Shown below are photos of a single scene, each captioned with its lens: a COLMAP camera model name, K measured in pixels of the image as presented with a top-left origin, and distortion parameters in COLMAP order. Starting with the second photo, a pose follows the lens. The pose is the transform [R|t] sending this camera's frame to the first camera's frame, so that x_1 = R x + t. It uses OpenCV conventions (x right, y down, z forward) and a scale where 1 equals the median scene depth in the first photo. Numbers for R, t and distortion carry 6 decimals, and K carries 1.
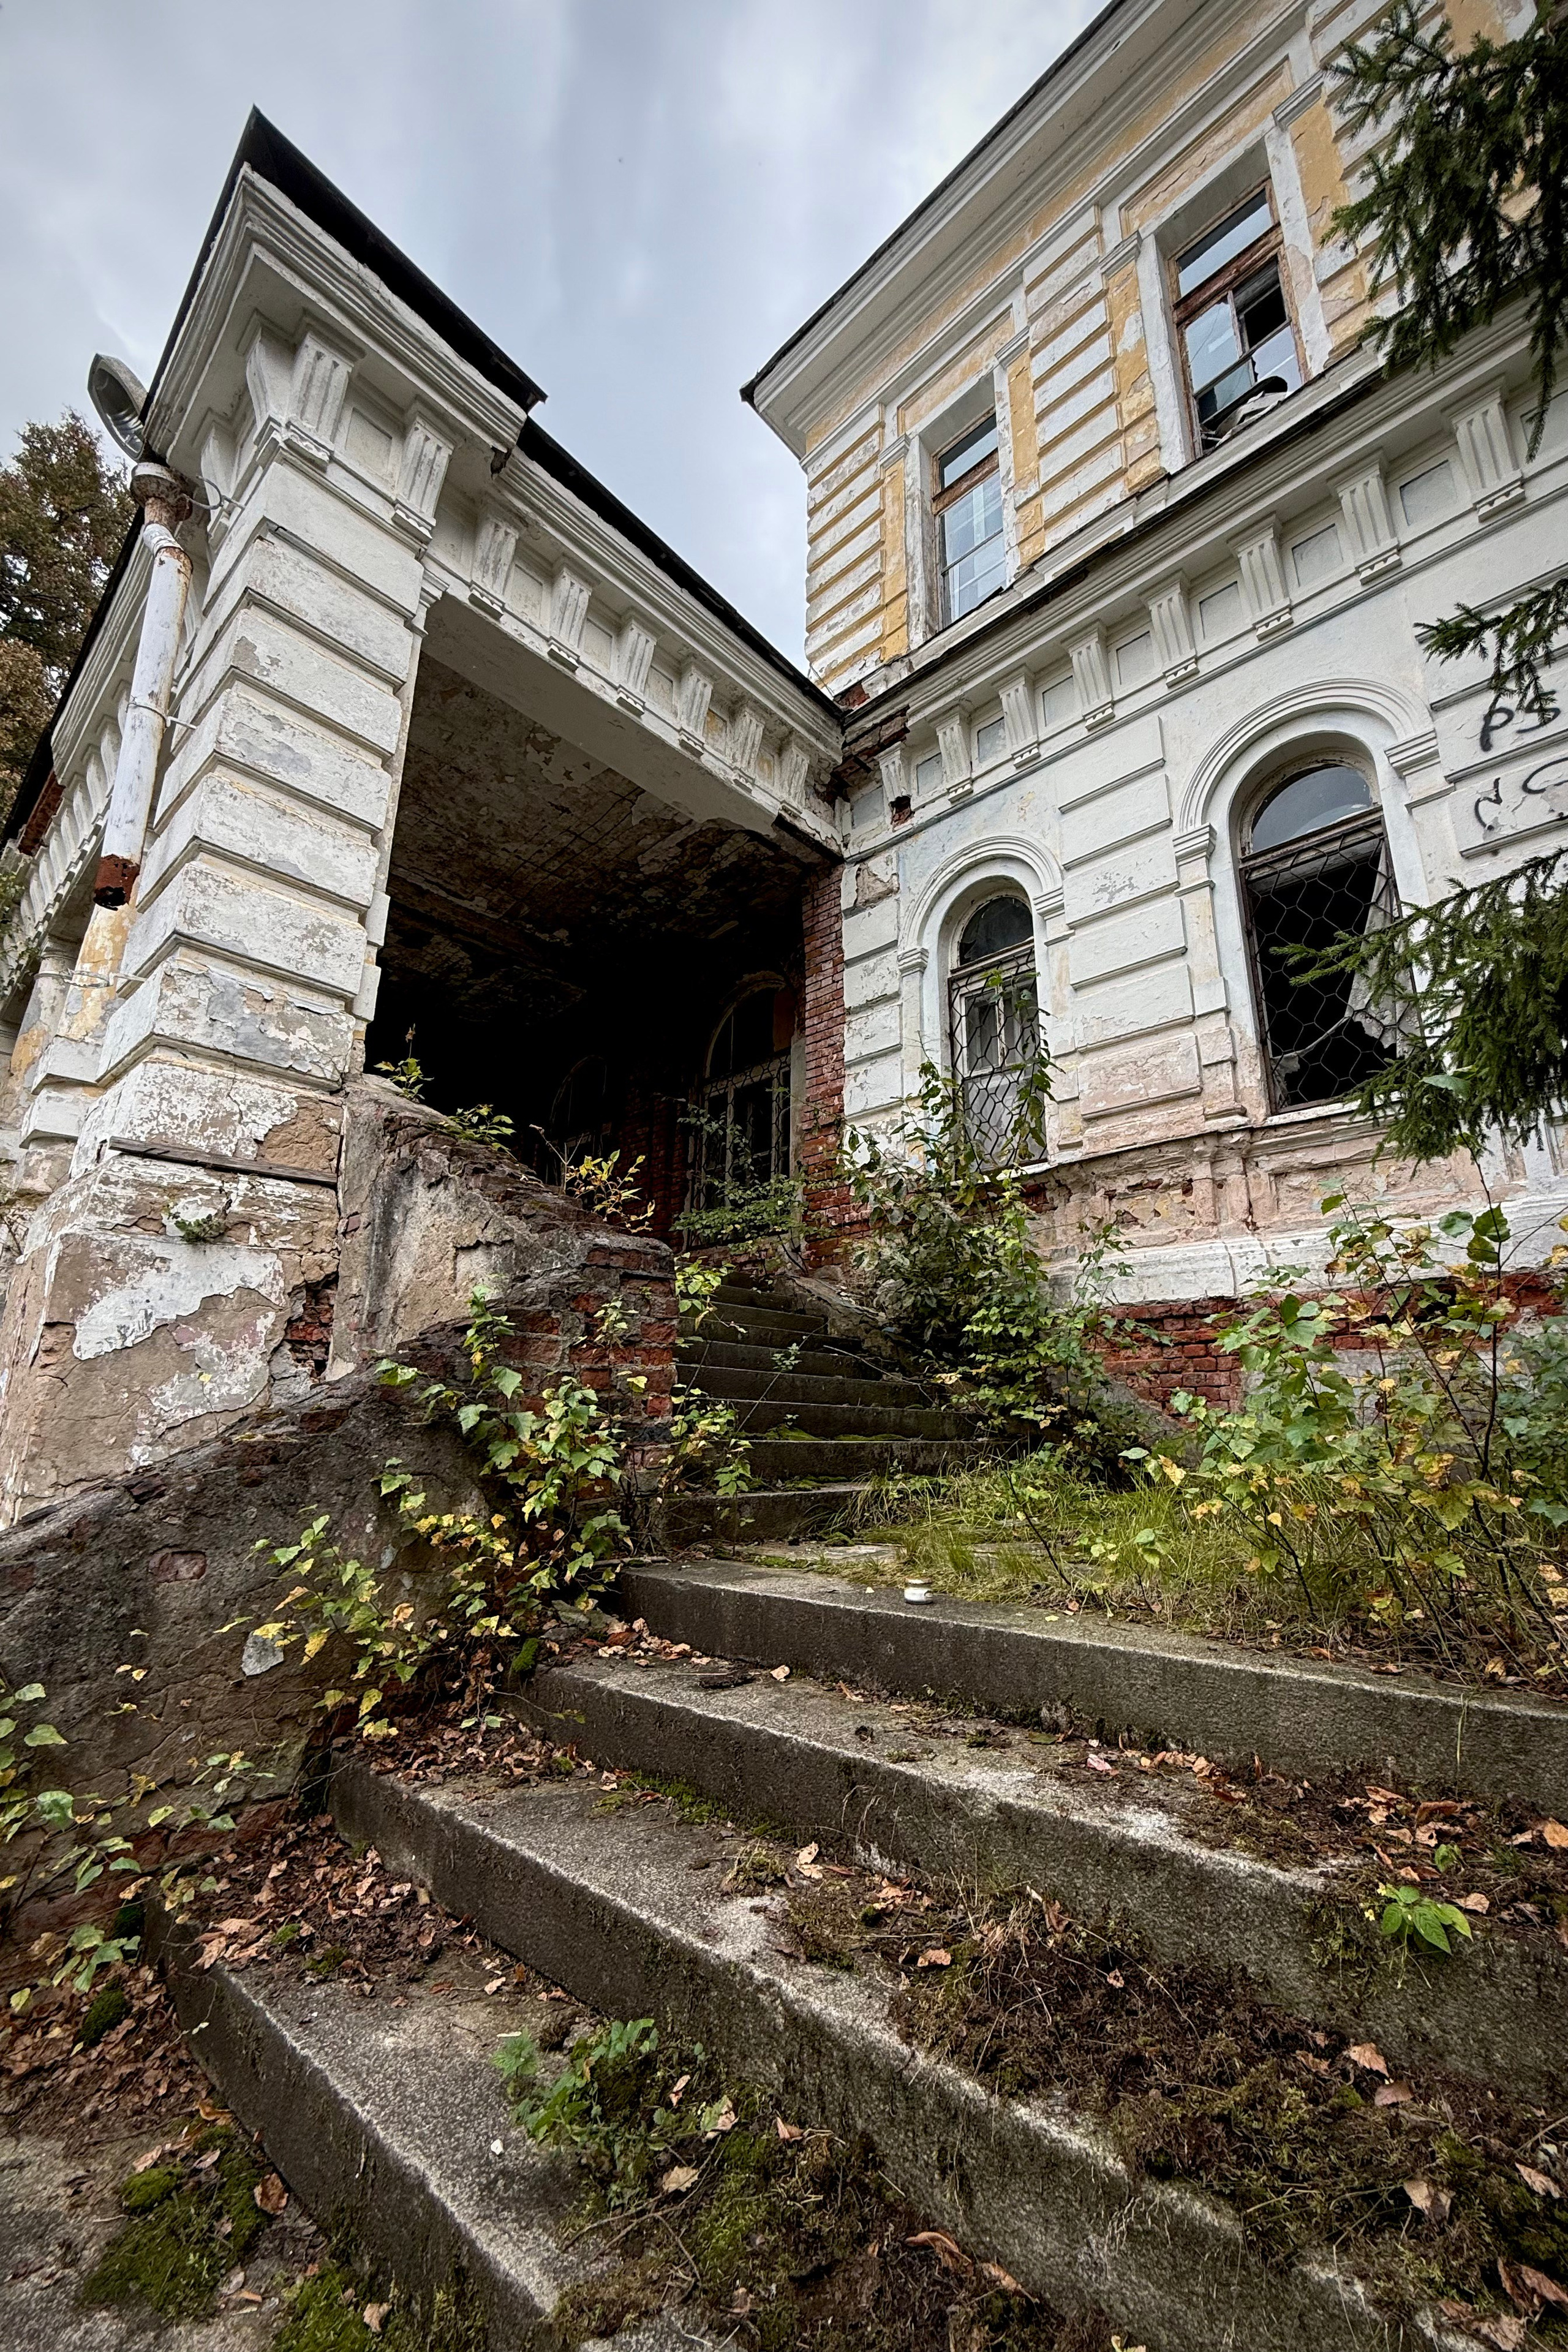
lens RADIAL K [[930.4, 0, 813.3], [0, 930.4, 1172.8], [0, 0, 1]] dist [0.000281, 0.000091]
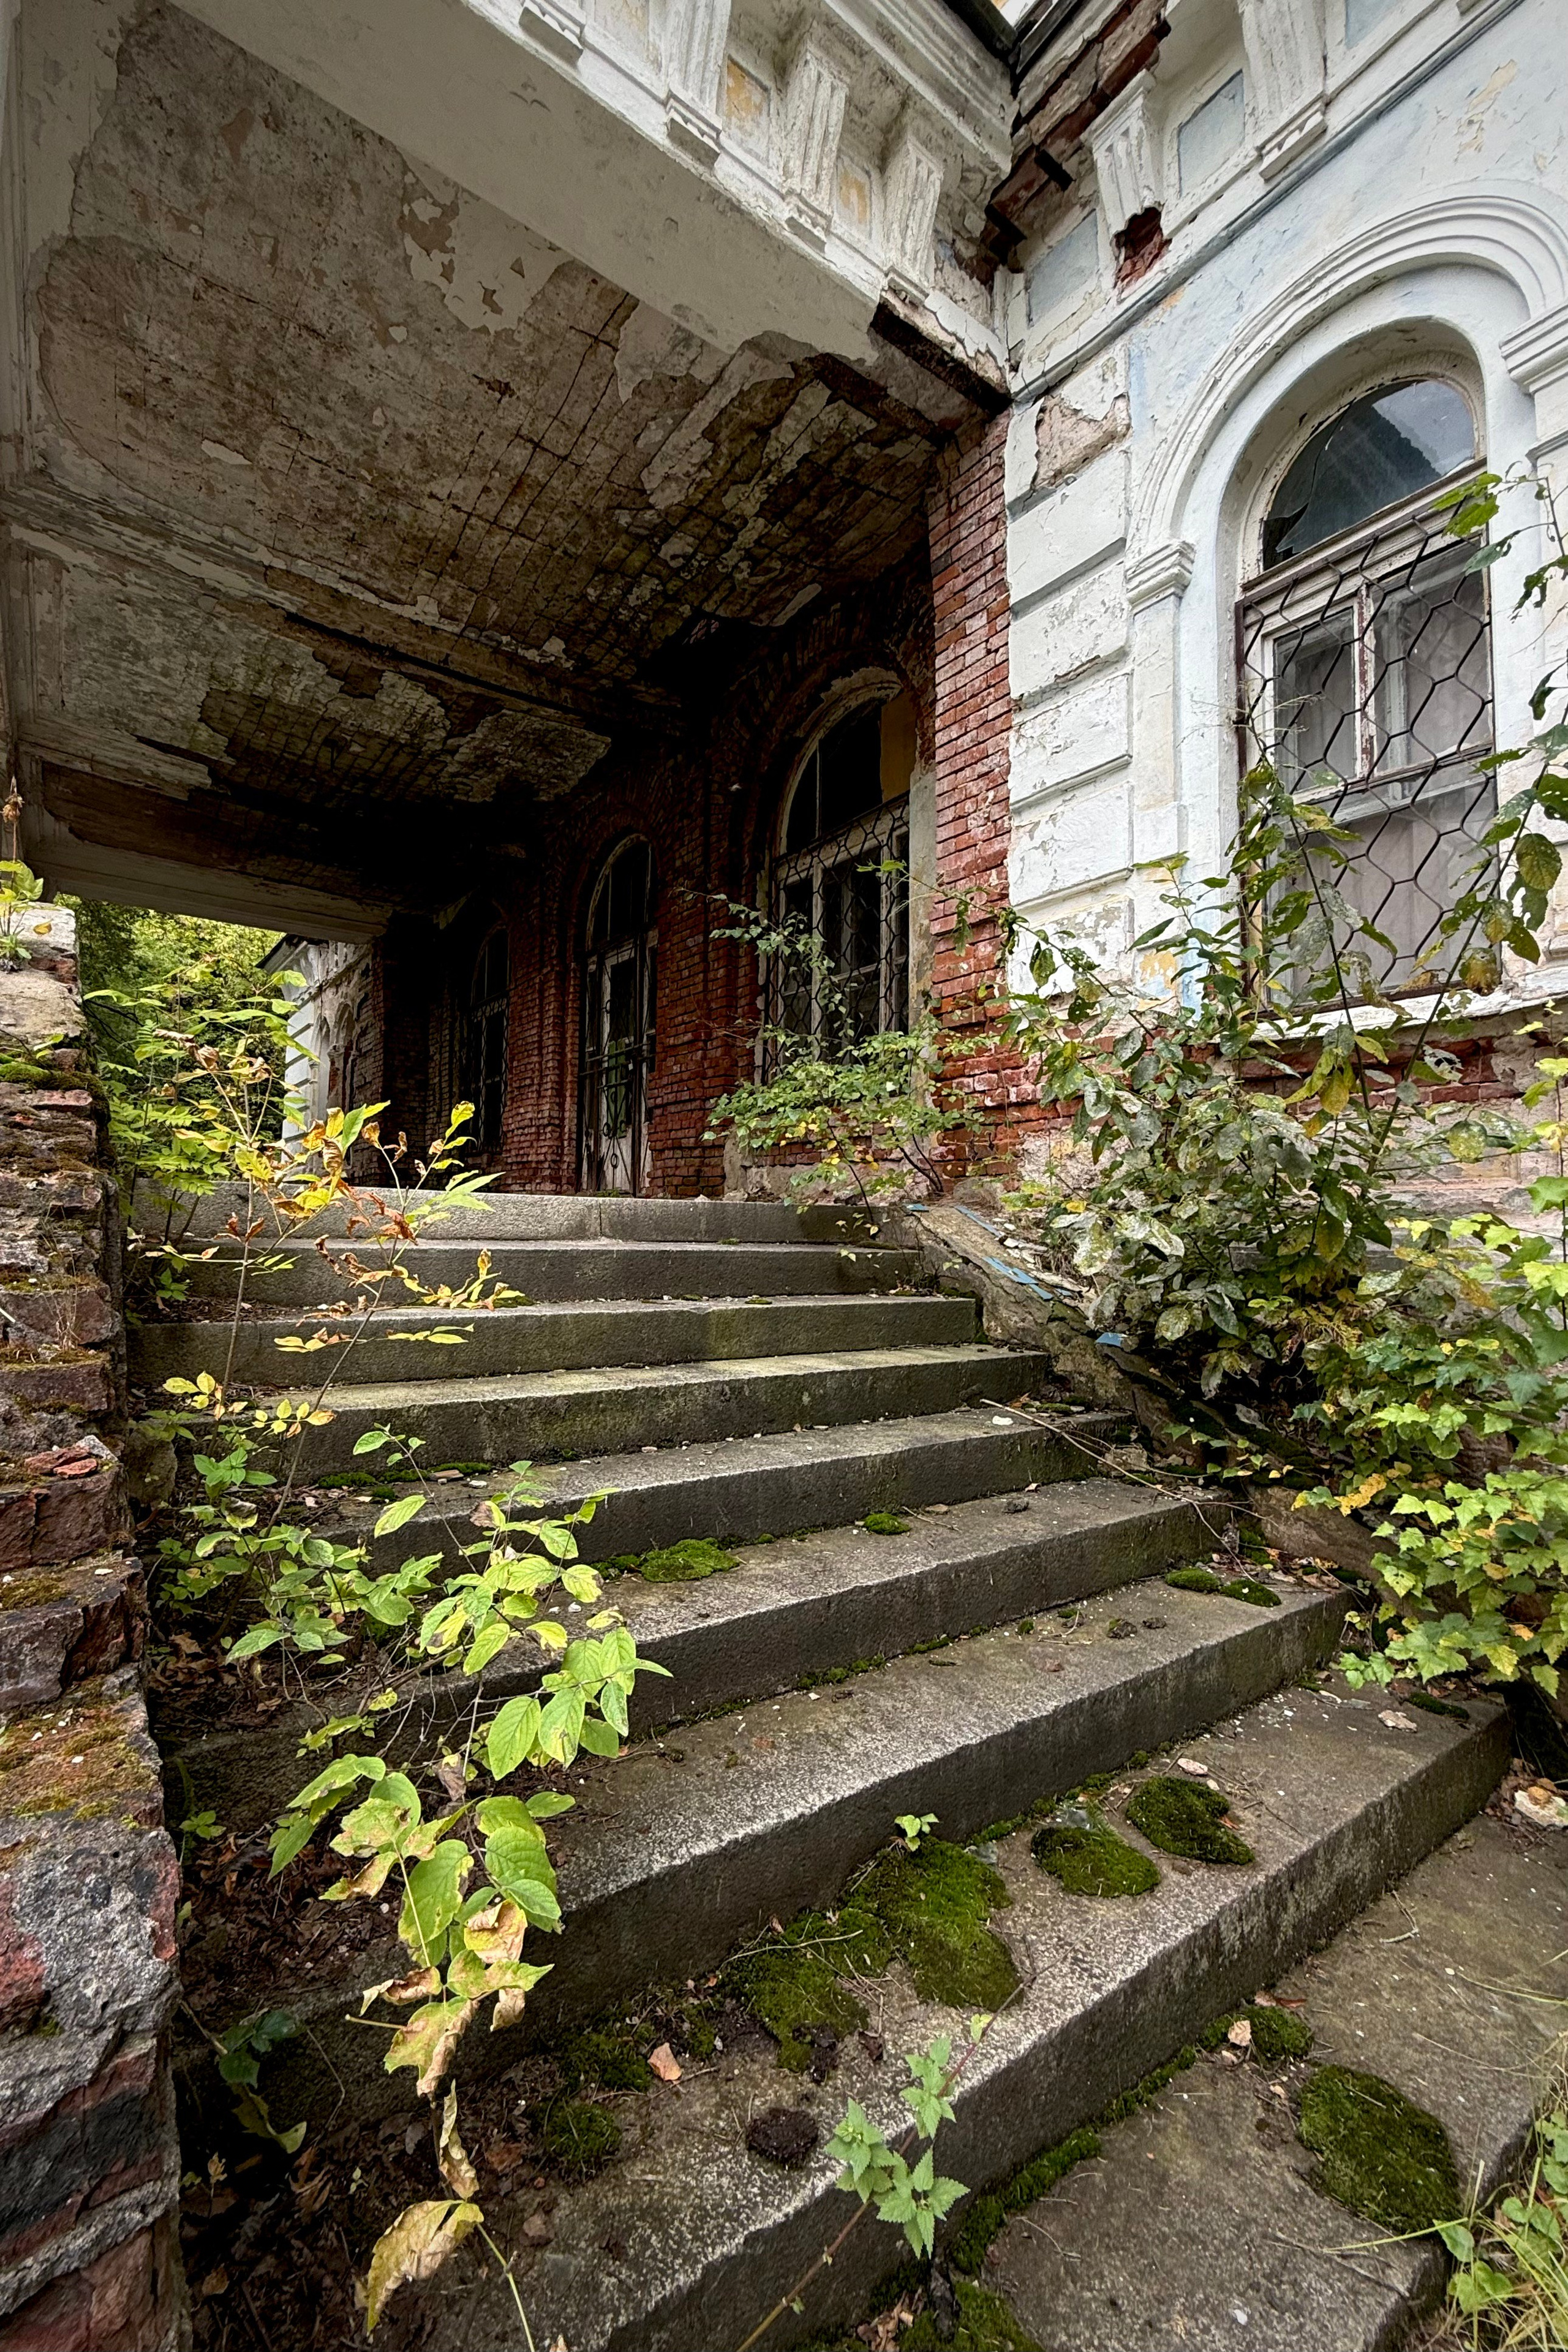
lens RADIAL K [[977.0, 0, 689.5], [0, 977.0, 1172.9], [0, 0, 1]] dist [-0.000385, 0.000411]
pose [[0.969430, -0.001612, -0.245365, -0.009217], [0.053072, 0.977685, 0.203263, -0.036229], [0.239562, -0.210071, 0.947882, 0.392727]]
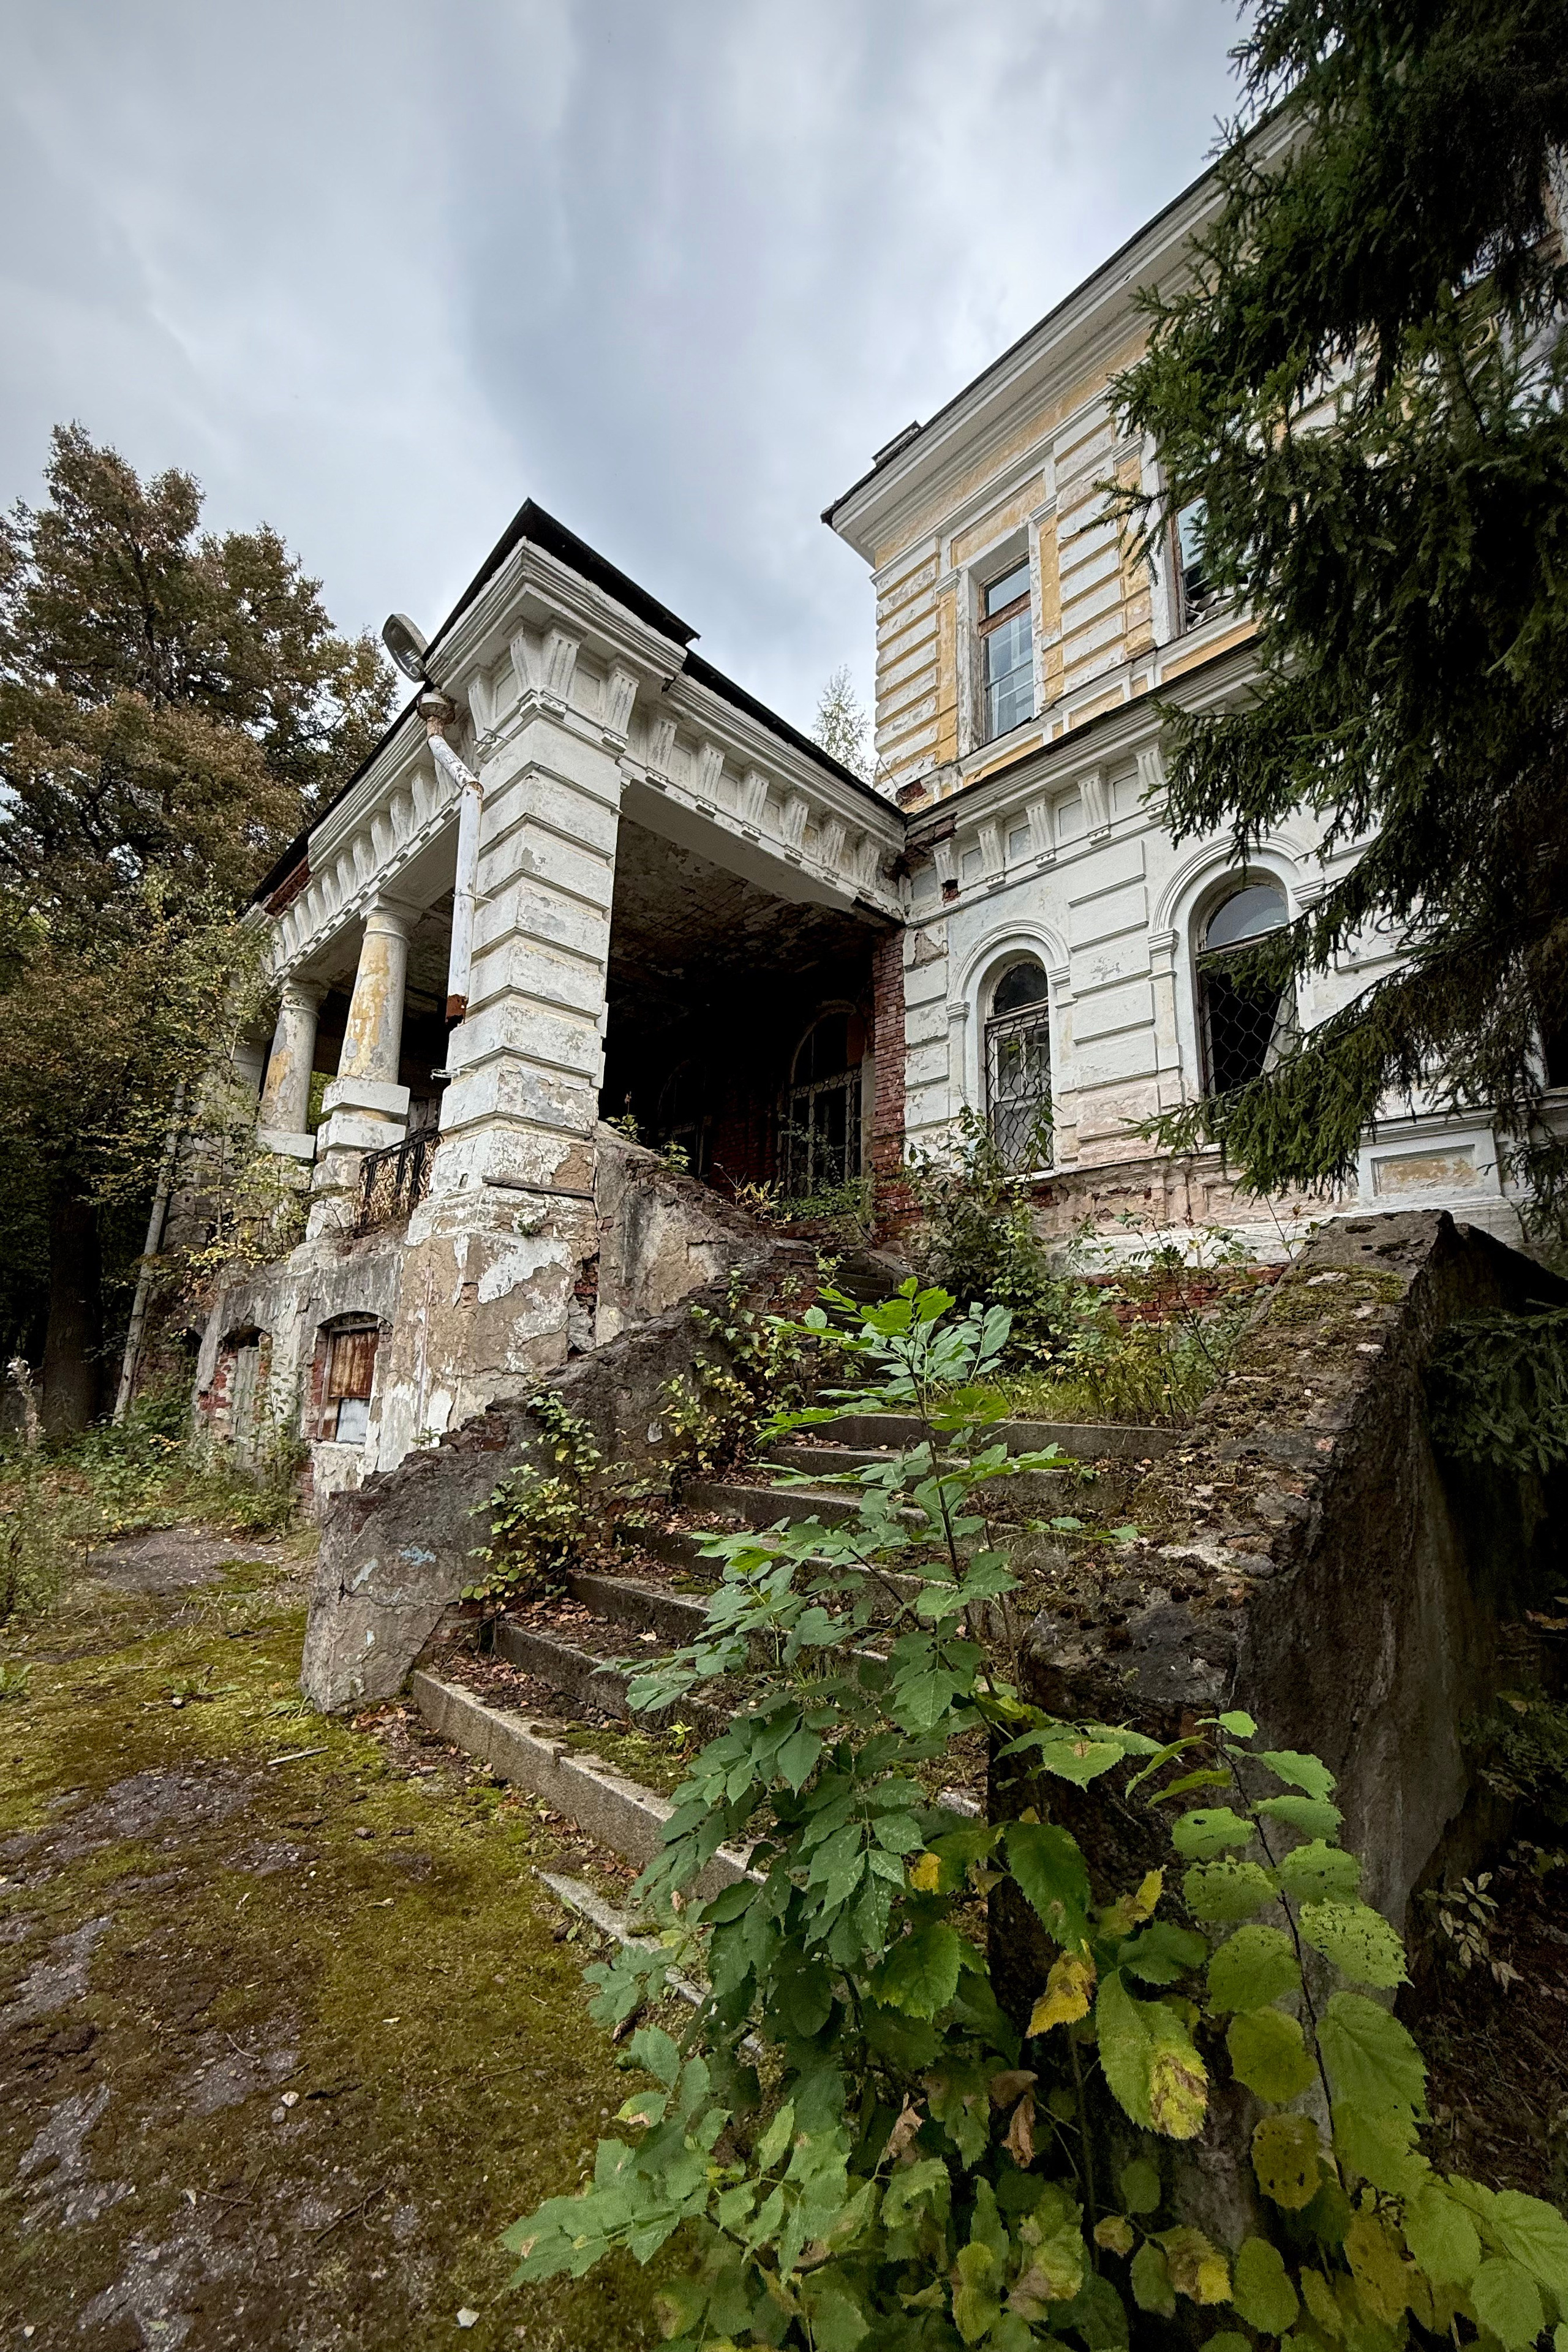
lens RADIAL K [[926.8, 0, 811.8], [0, 926.8, 1169.7], [0, 0, 1]] dist [0.000821, -0.000248]
pose [[0.998331, 0.004854, -0.057544, -0.023911], [-0.002165, 0.998907, 0.046700, -0.066658], [0.057707, -0.046498, 0.997250, -0.344791]]
